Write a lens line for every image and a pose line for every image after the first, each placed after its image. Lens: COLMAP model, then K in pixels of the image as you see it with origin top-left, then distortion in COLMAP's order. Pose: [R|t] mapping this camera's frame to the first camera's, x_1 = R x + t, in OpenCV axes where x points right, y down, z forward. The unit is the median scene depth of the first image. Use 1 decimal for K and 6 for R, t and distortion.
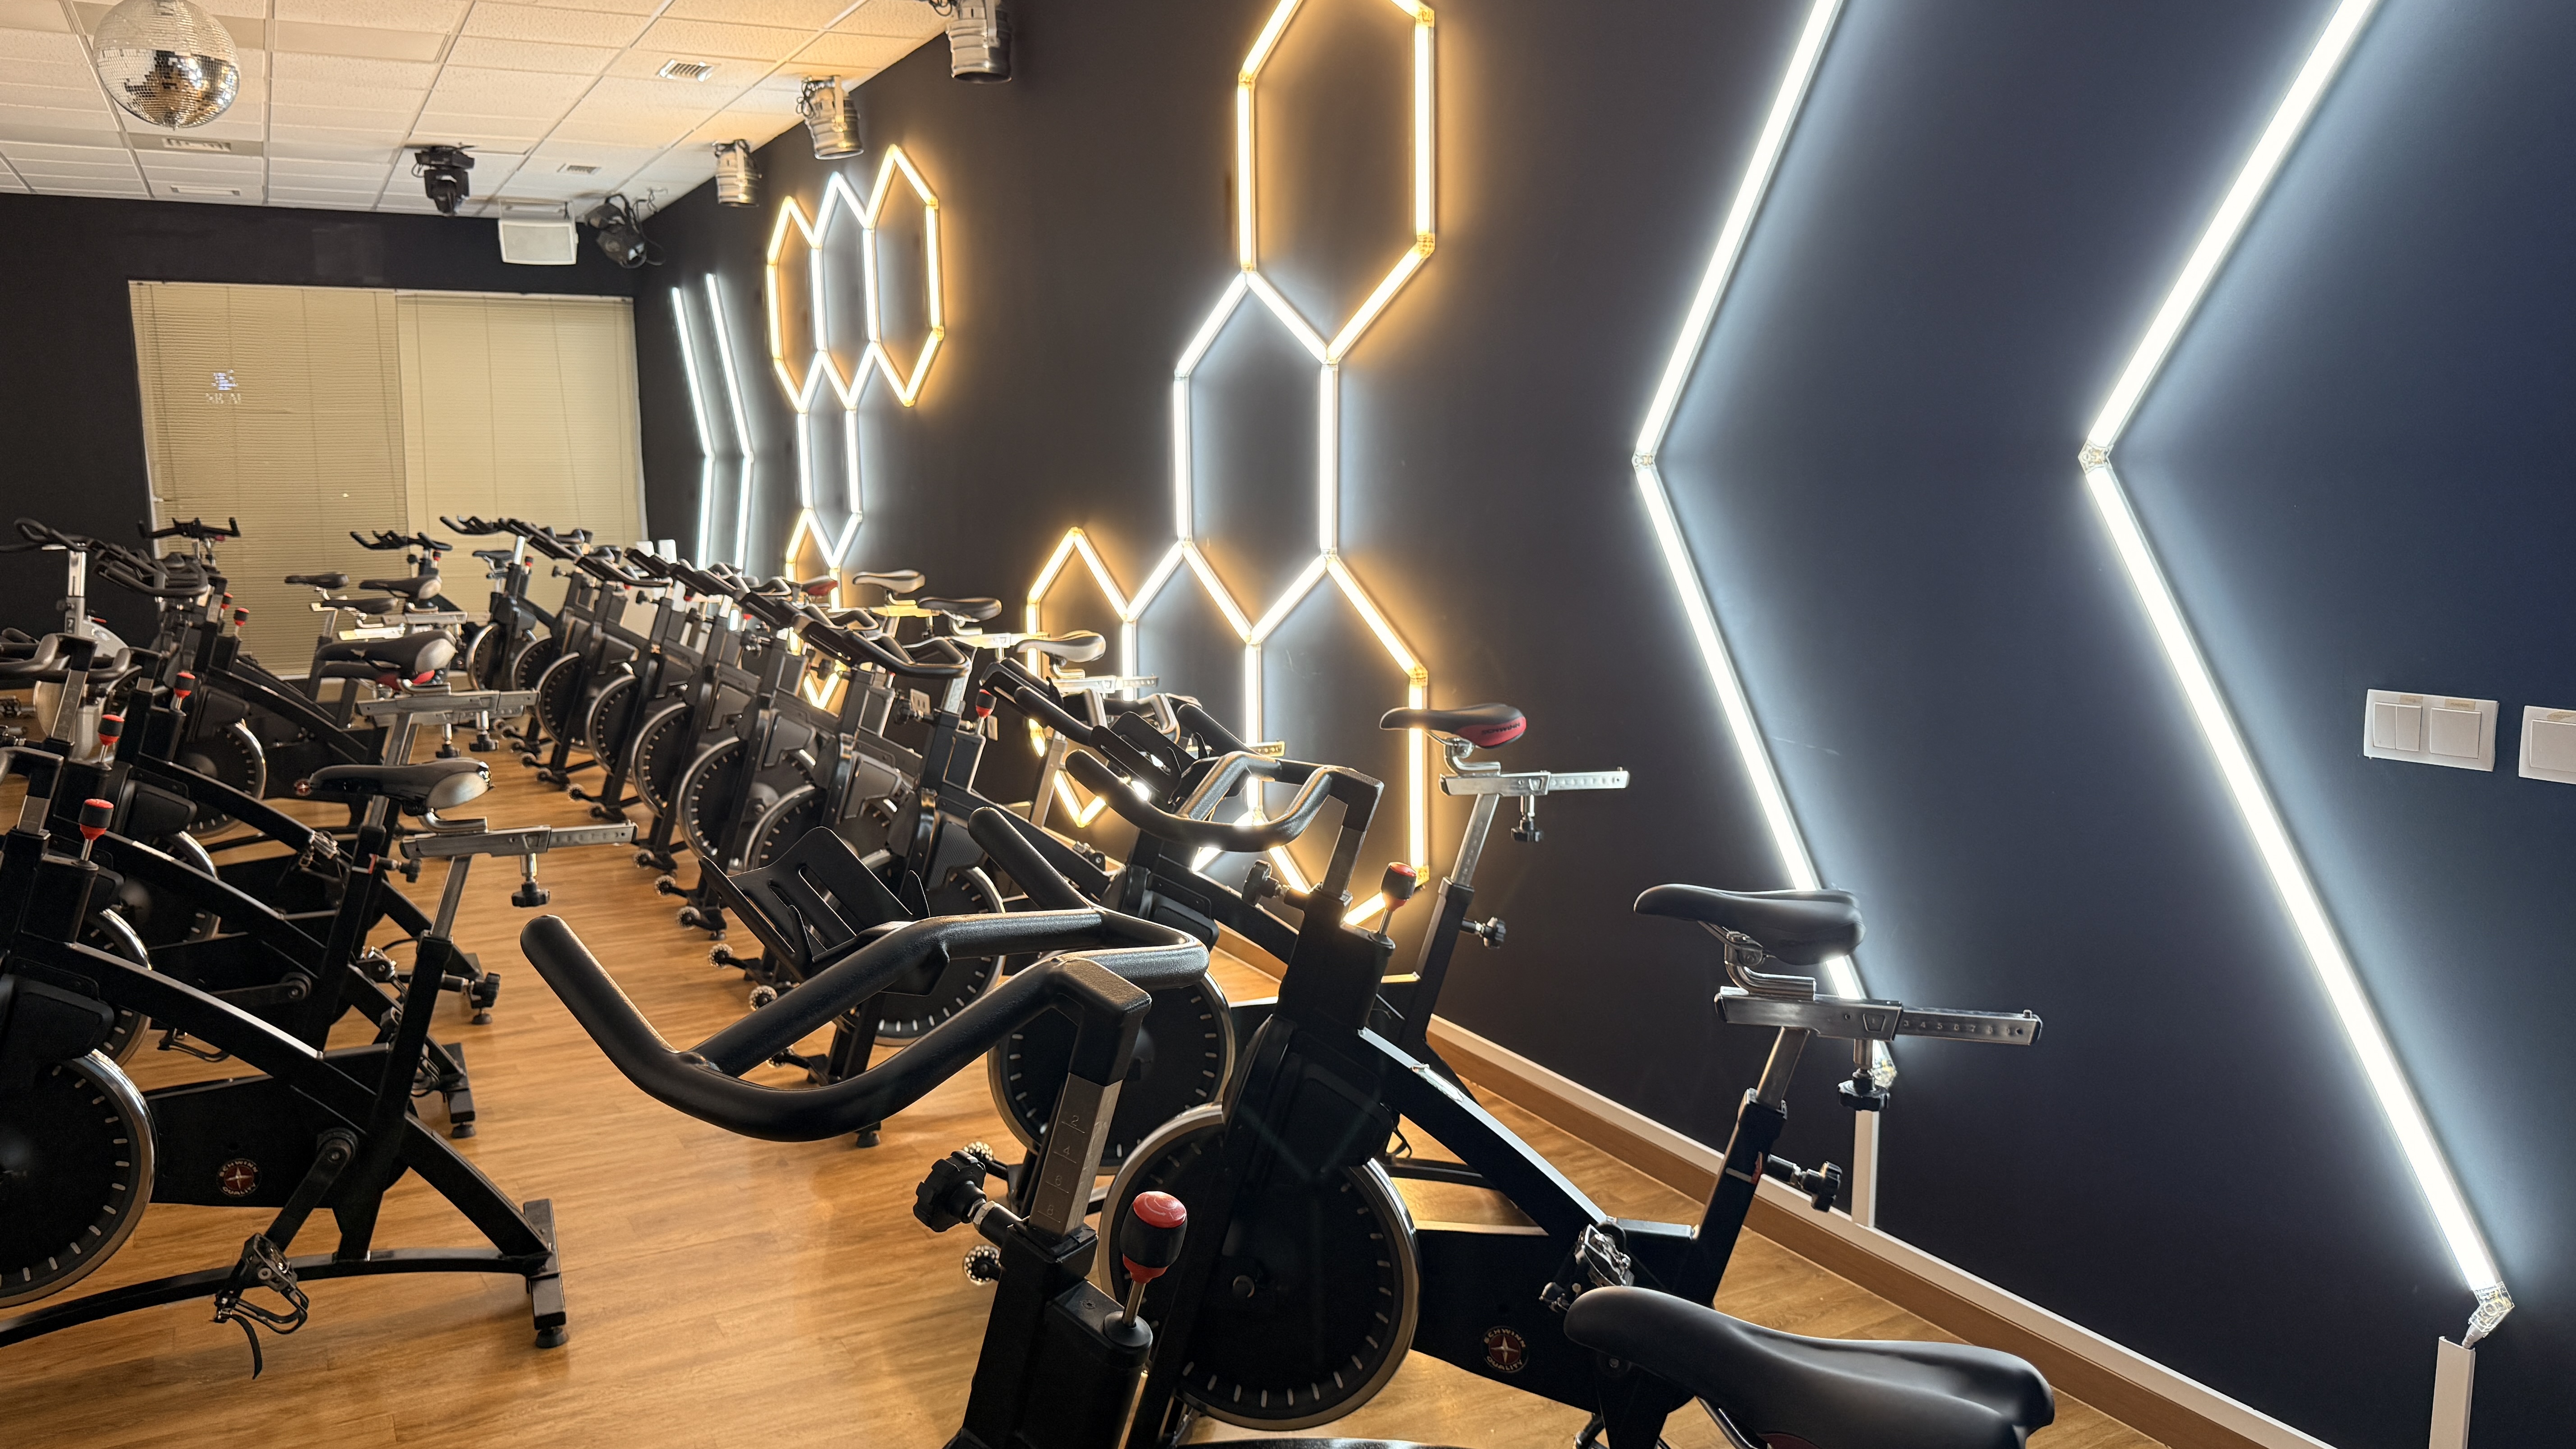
lens RADIAL K [[1845.7, 0, 1324.0], [0, 1845.7, 743.0], [0, 0, 1]] dist [0.060389, -0.112527]
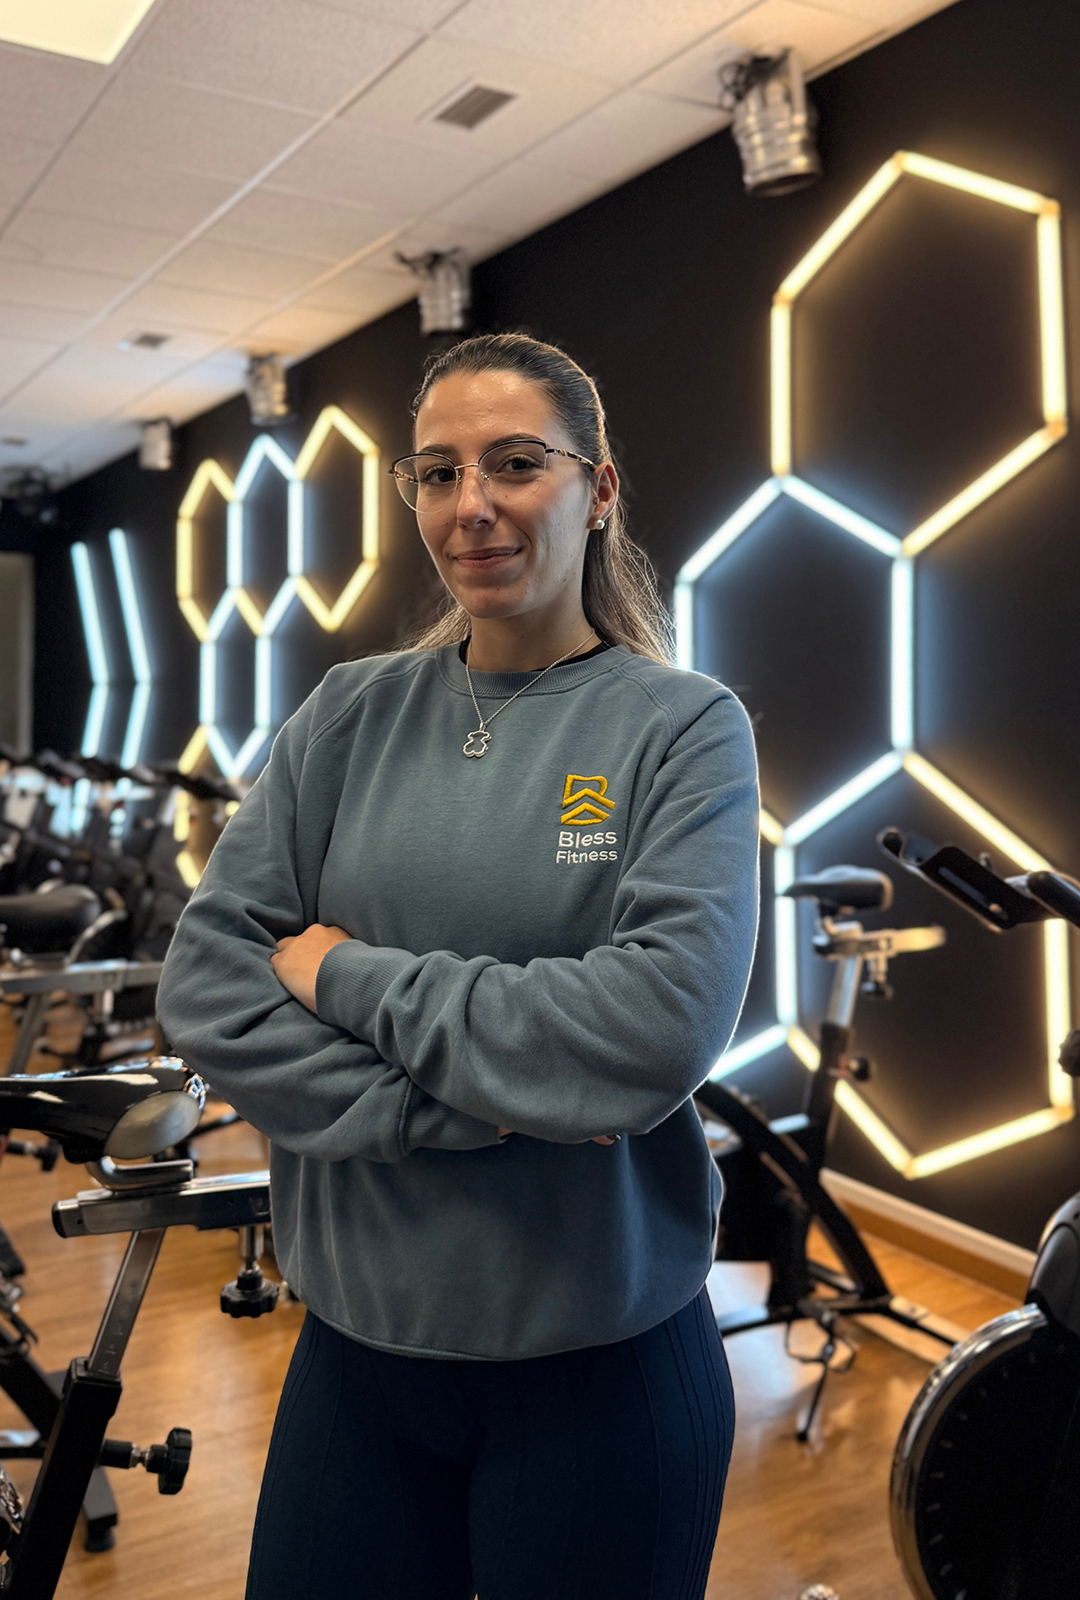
lens RADIAL K [[1356.9, 0, 577.2], [0, 1356.9, 650.1], [0, 0, 1]] dist [0.036964, -0.051647]
pose [[0.997298, 0.011764, 0.072519, -0.195285], [0.002630, 0.980749, -0.195256, -0.015314], [-0.073420, 0.194919, 0.978067, 0.279389]]
